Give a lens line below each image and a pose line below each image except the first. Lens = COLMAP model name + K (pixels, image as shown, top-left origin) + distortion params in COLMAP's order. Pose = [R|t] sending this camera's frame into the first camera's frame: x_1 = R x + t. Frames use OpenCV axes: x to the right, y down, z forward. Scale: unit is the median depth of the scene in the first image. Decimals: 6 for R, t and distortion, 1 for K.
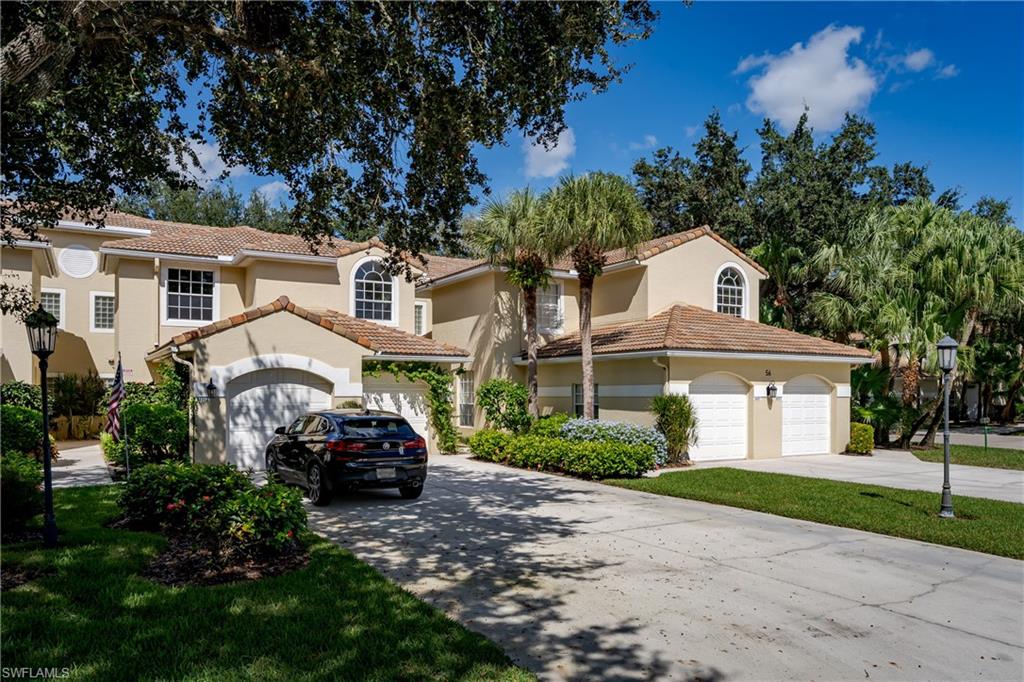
lens RADIAL K [[750.2, 0, 510.3], [0, 750.2, 387.5], [0, 0, 1]] dist [-0.008215, -0.001108]
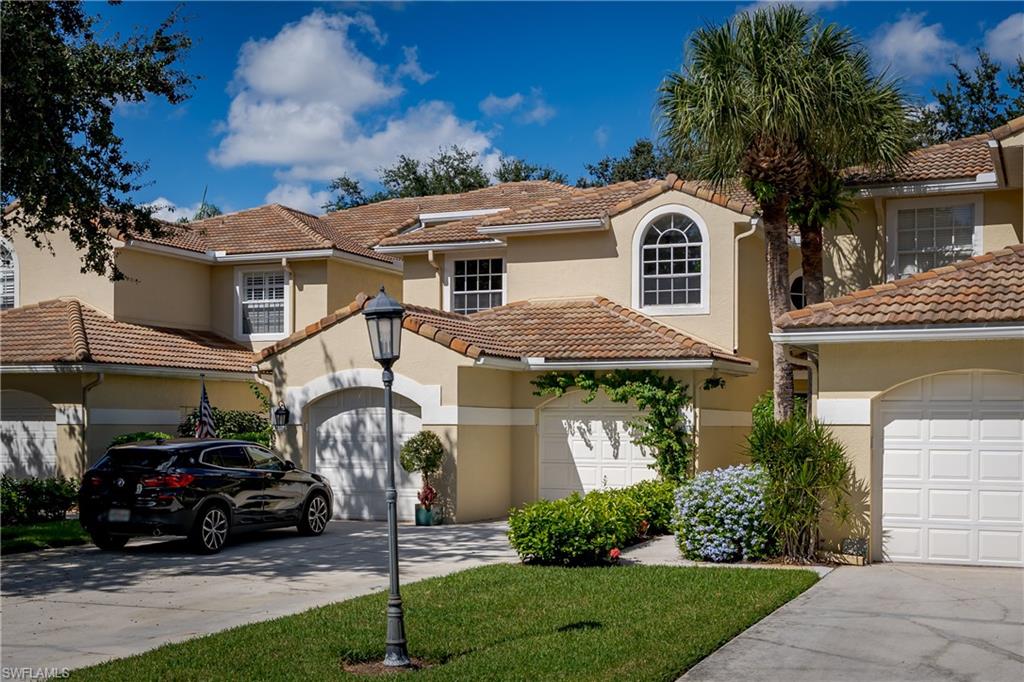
lens RADIAL K [[1256.0, 0, 514.1], [0, 1256.0, 410.2], [0, 0, 1]] dist [-0.013071, 0.011522]
pose [[0.596632, -0.011246, -0.802436, 0.801381], [0.005810, 0.999936, -0.009694, 0.010302], [0.802494, 0.001121, 0.596660, 0.357250]]
